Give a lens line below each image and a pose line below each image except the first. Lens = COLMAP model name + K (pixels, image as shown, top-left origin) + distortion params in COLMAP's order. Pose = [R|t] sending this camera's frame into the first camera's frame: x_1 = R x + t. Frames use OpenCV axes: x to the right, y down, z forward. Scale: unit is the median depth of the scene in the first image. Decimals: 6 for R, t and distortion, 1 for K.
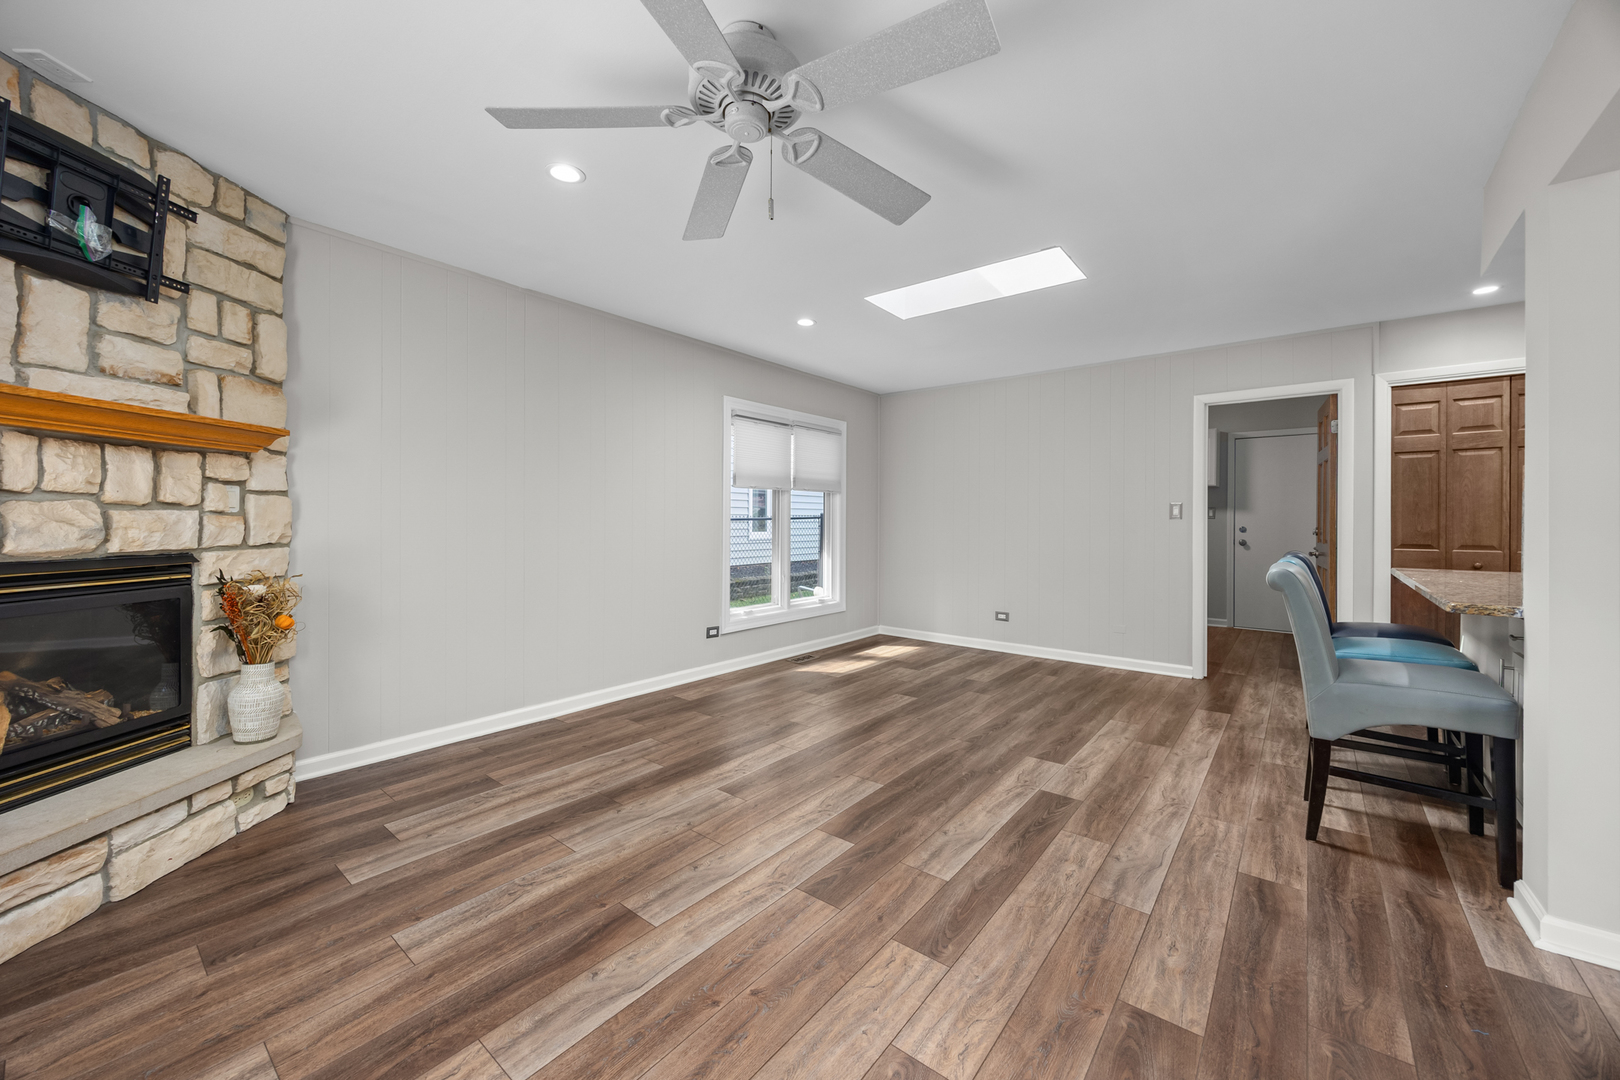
lens RADIAL K [[620.6, 0, 828.3], [0, 620.6, 521.2], [0, 0, 1]] dist [-0.007532, 0.001288]
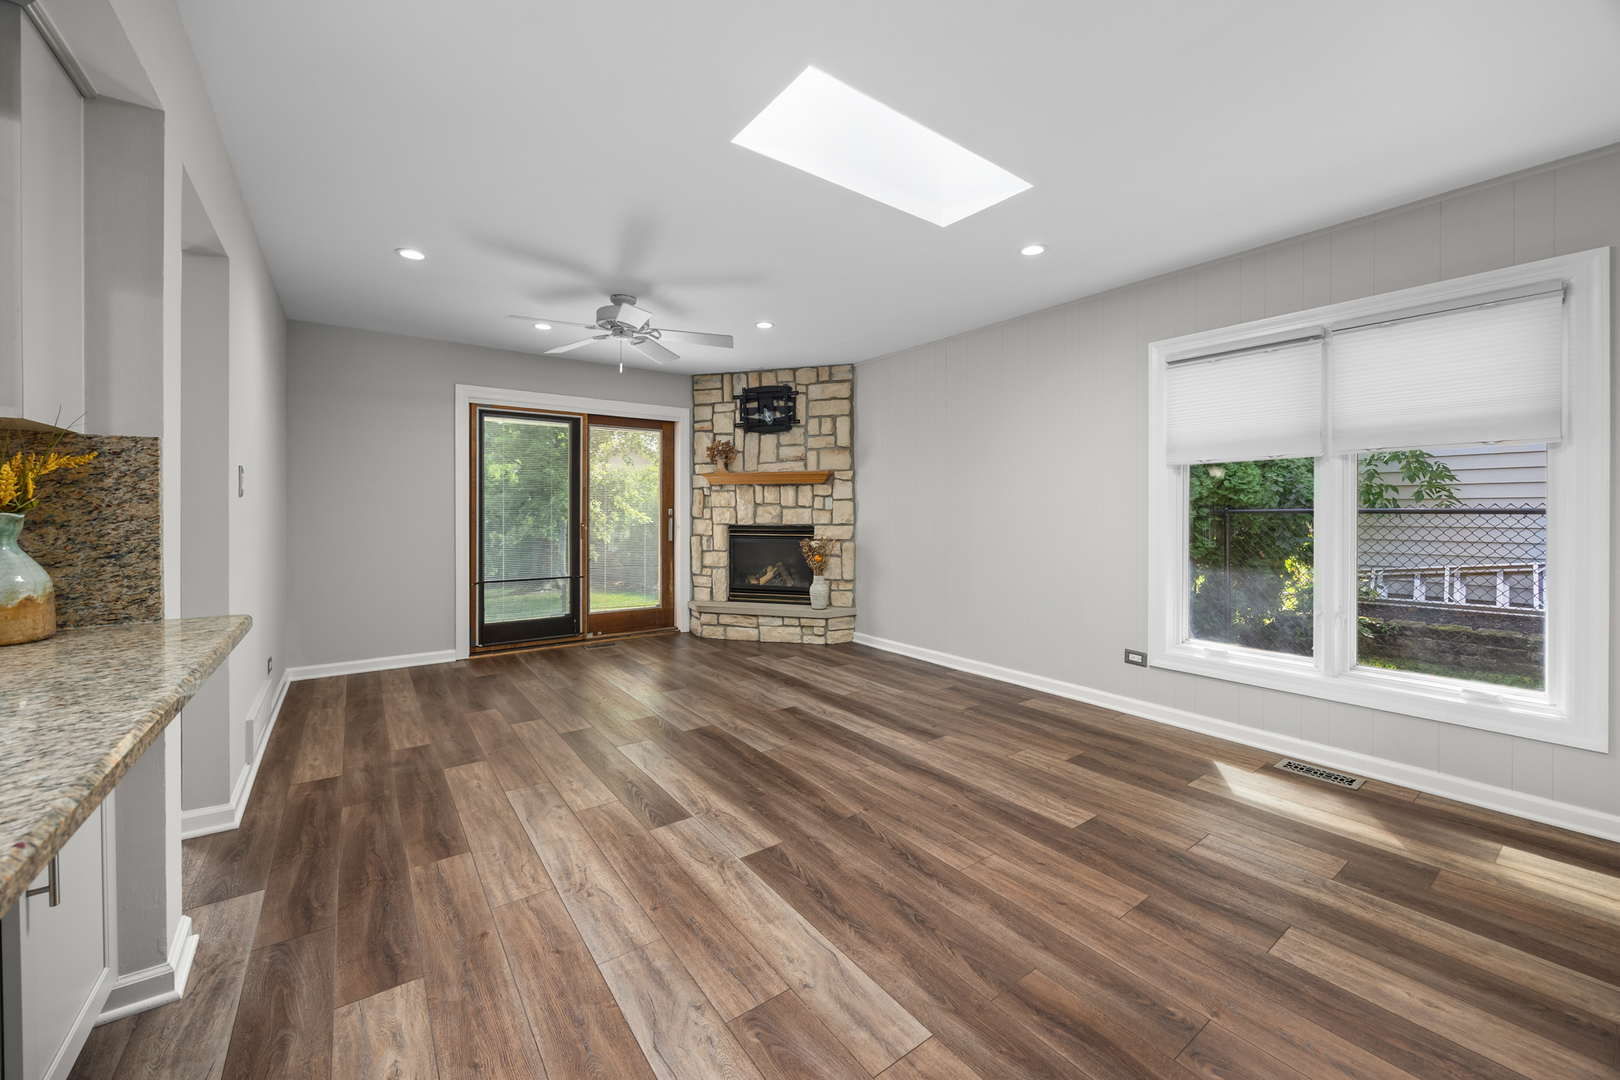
lens RADIAL K [[620.6, 0, 795.8], [0, 620.6, 518.9], [0, 0, 1]] dist [-0.007532, 0.001288]
pose [[-0.287684, 0.011677, -0.957654, 1.351822], [-0.000562, 0.999923, 0.012362, -0.006826], [0.957725, 0.004095, -0.287656, 1.645392]]
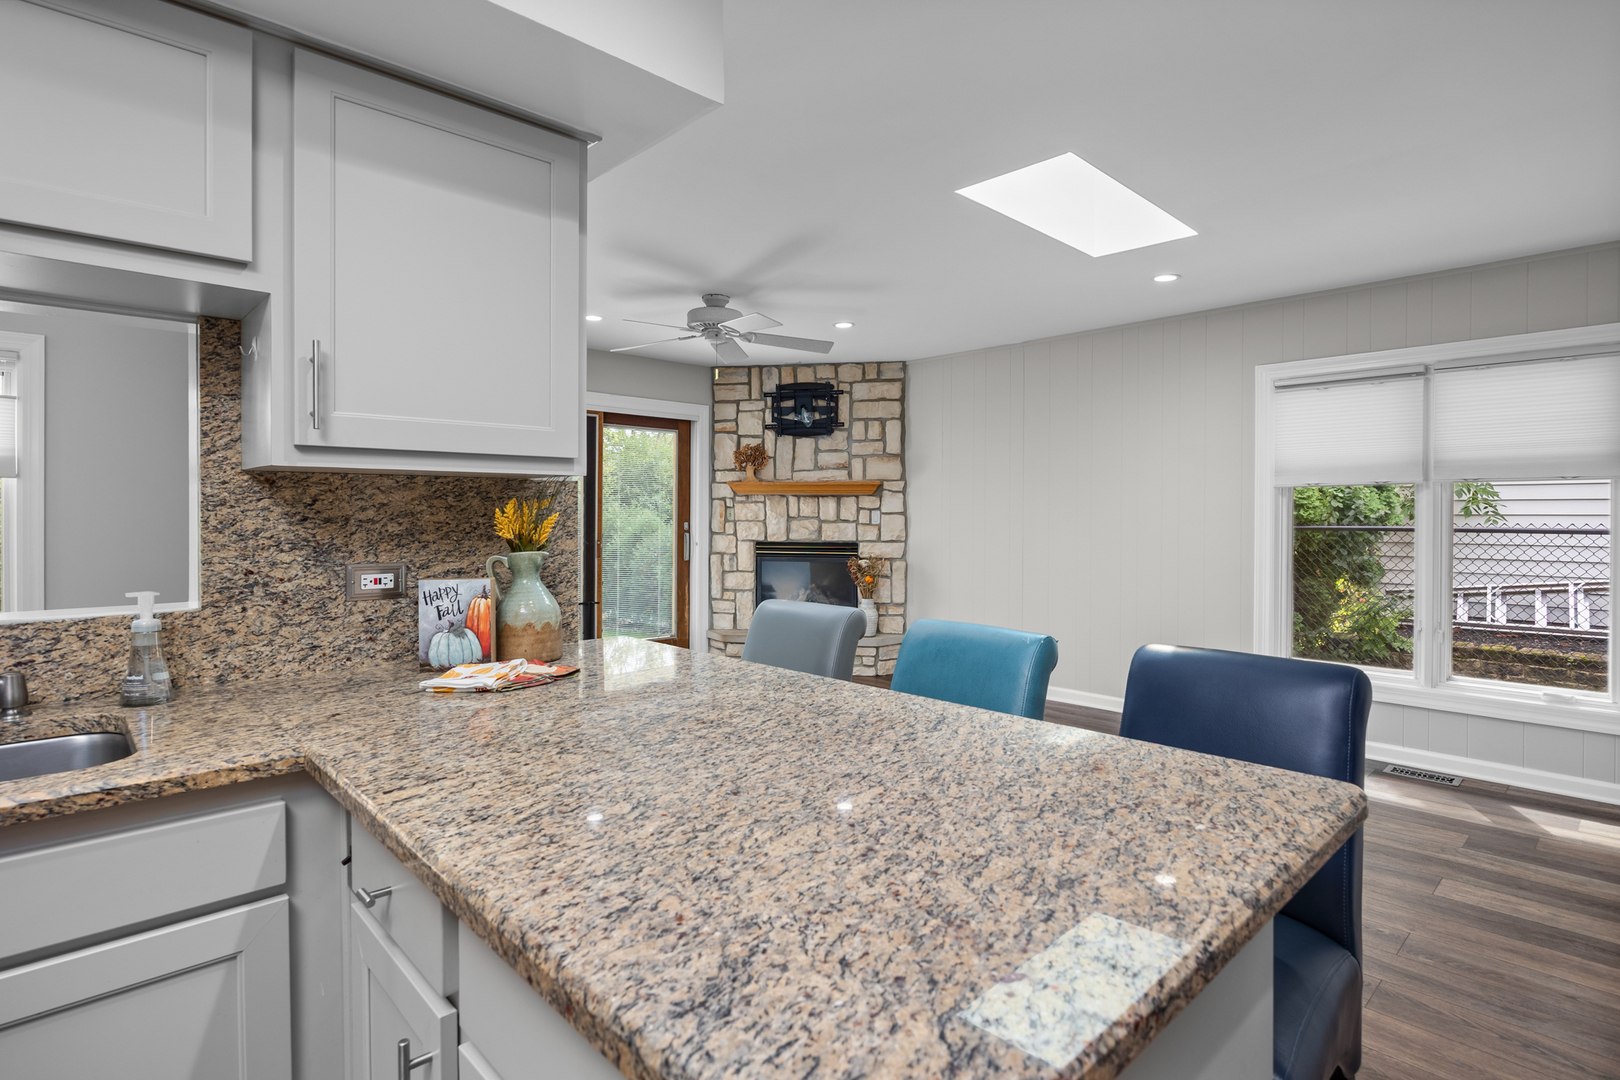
lens RADIAL K [[808.9, 0, 787.1], [0, 808.9, 524.4], [0, 0, 1]] dist [-0.009133, -0.000579]
pose [[-0.172095, 0.006694, -0.985058, 1.808579], [-0.005480, 0.999955, 0.007752, -0.033546], [0.985065, 0.006732, -0.172051, 1.248159]]
